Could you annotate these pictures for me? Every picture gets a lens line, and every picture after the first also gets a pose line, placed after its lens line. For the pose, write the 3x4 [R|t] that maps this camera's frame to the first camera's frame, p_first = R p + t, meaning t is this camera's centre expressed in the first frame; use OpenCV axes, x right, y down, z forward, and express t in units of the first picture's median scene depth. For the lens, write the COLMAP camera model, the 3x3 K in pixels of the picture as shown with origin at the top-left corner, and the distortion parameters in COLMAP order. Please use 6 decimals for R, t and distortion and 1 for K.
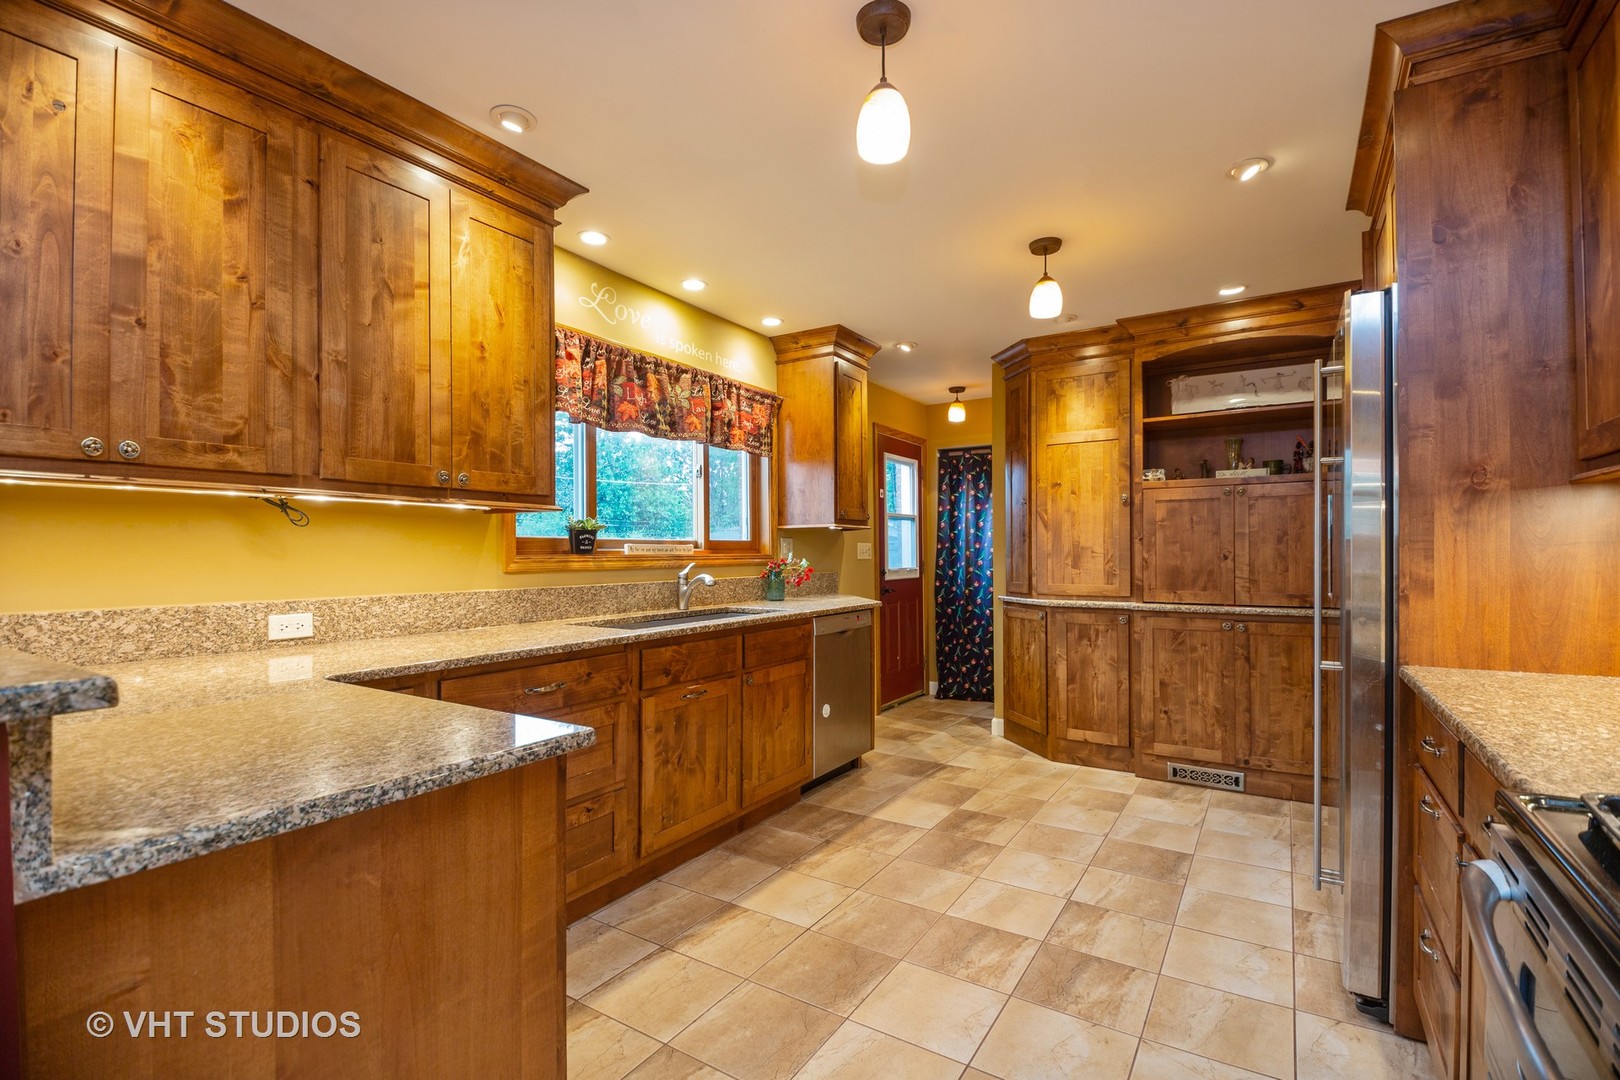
lens RADIAL K [[730.6, 0, 814.2], [0, 730.6, 550.7], [0, 0, 1]] dist [0.001644, -0.009348]
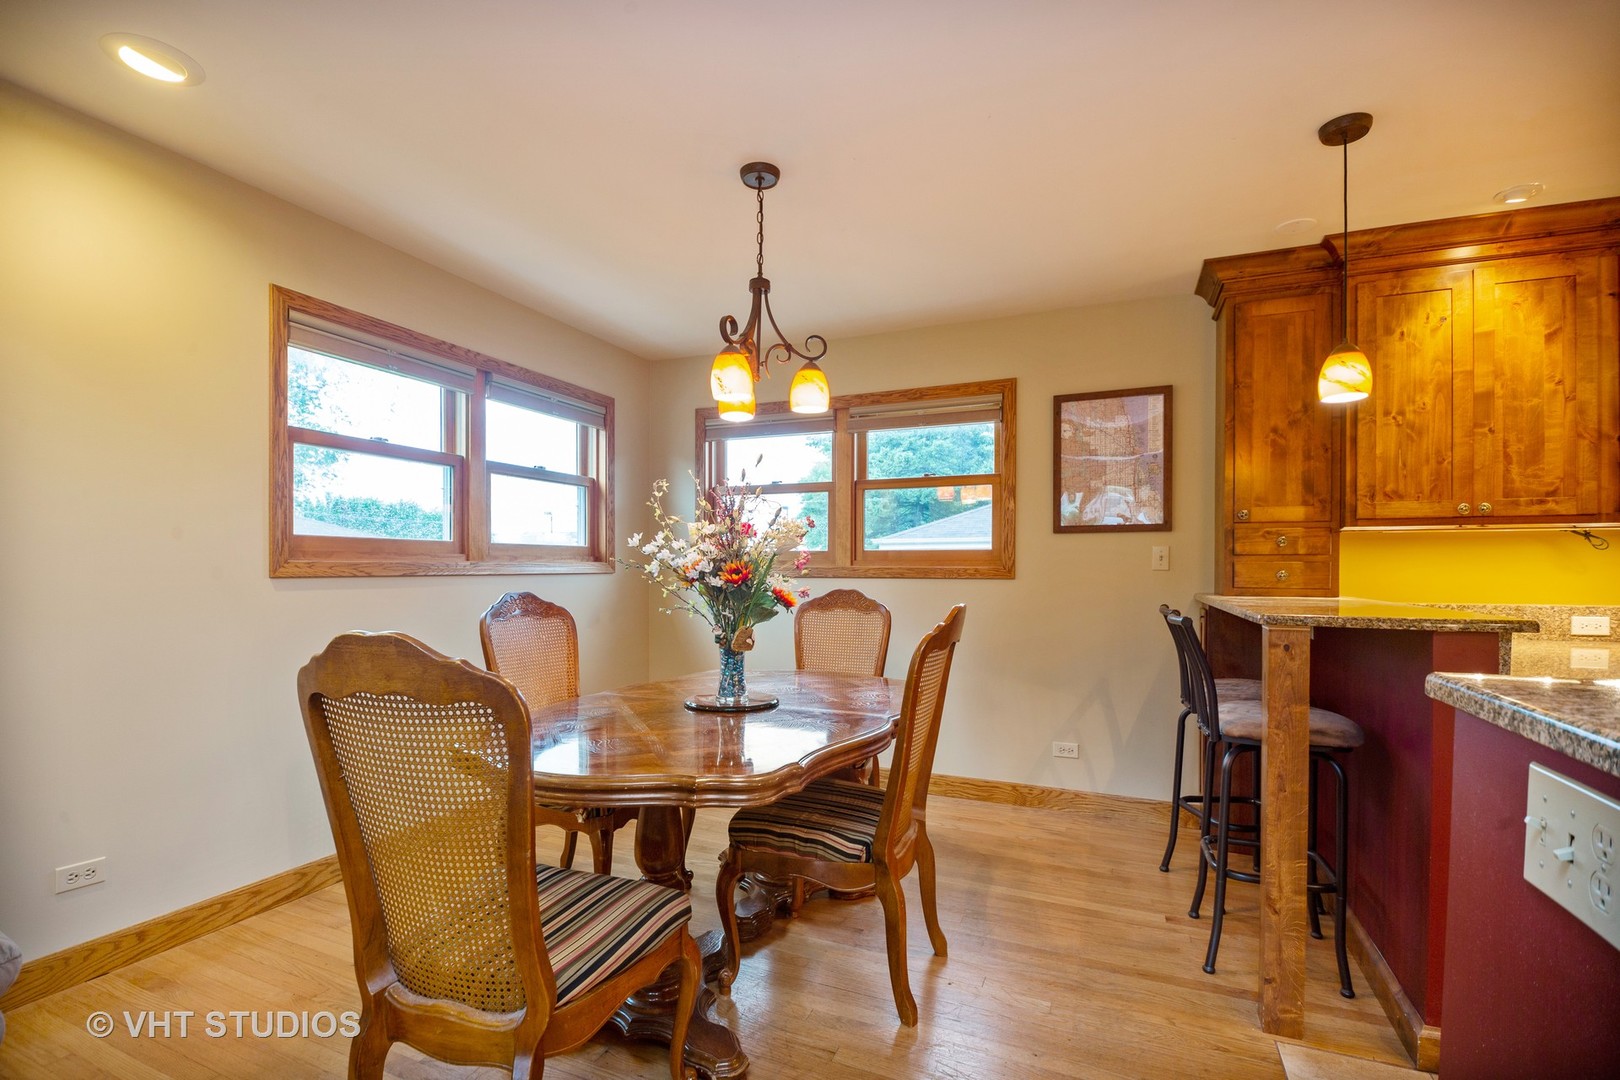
lens RADIAL K [[730.6, 0, 797.5], [0, 730.6, 570.5], [0, 0, 1]] dist [0.001644, -0.009348]
pose [[0.149466, 0.012972, -0.988682, 0.285182], [0.003423, 0.999901, 0.013637, -0.014763], [0.988761, -0.005422, 0.149407, -0.490244]]
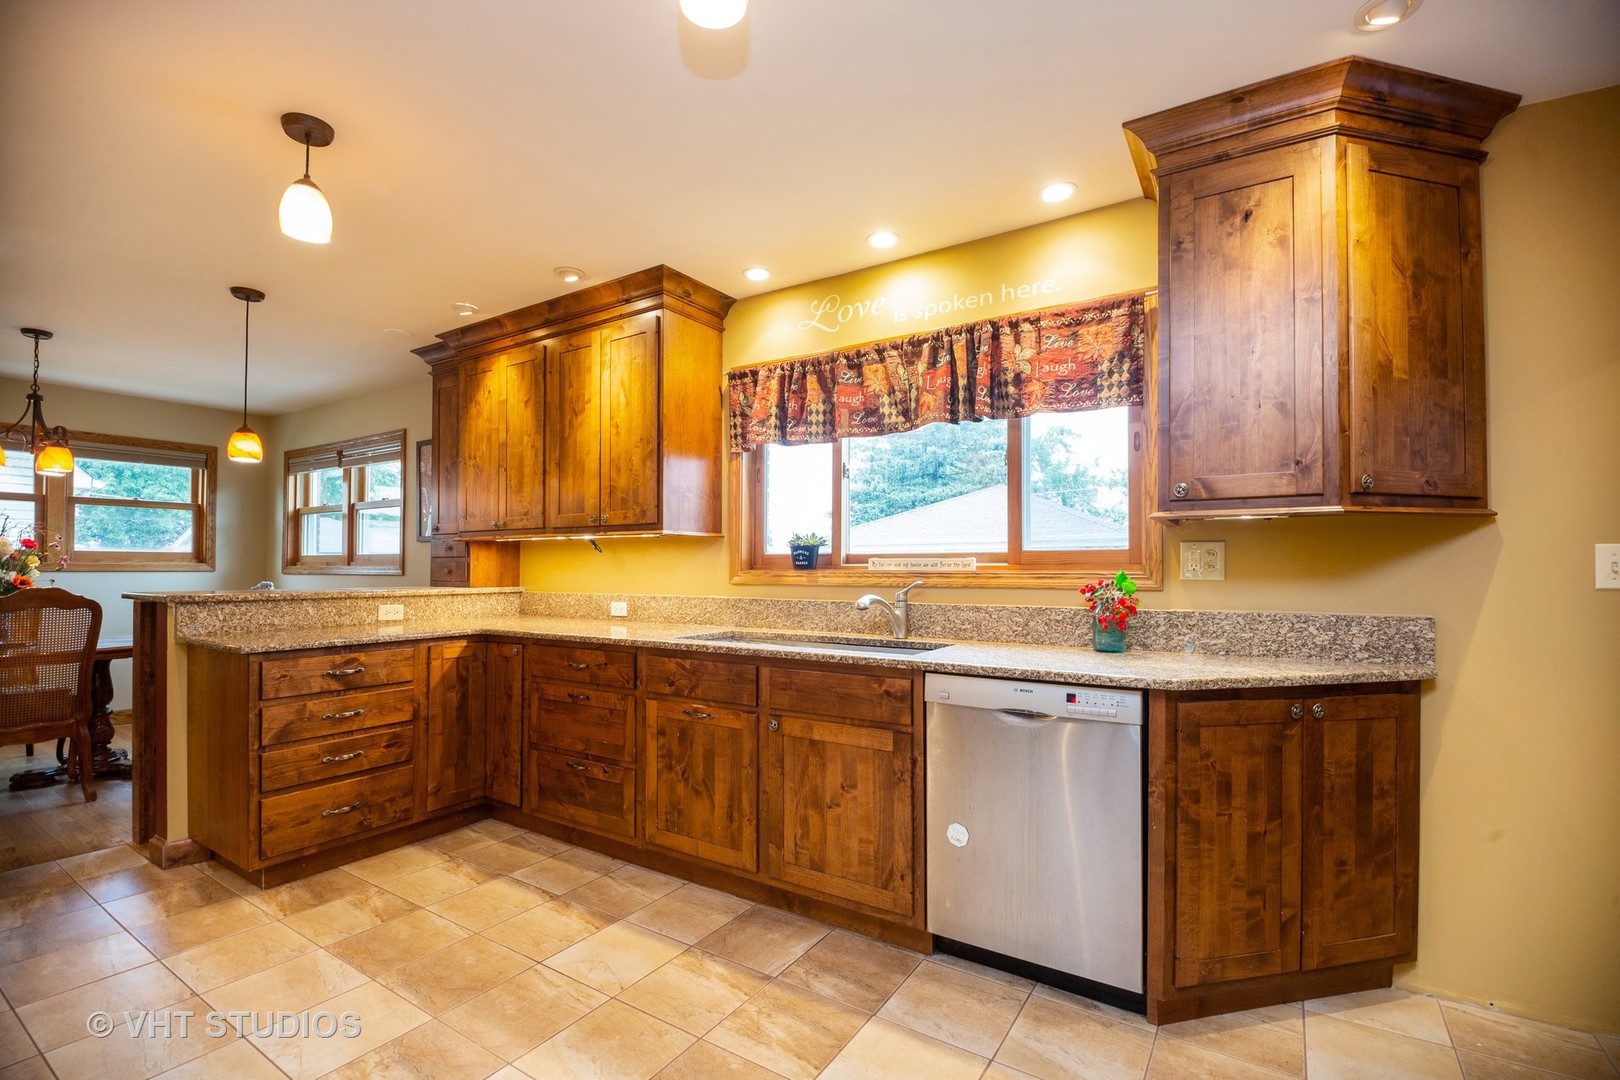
lens RADIAL K [[730.6, 0, 823.7], [0, 730.6, 554.2], [0, 0, 1]] dist [0.001644, -0.009348]
pose [[-0.013006, -0.014427, -0.999811, 0.860745], [0.002624, 0.999892, -0.014463, -0.001946], [0.999912, -0.002812, -0.012967, 1.254560]]
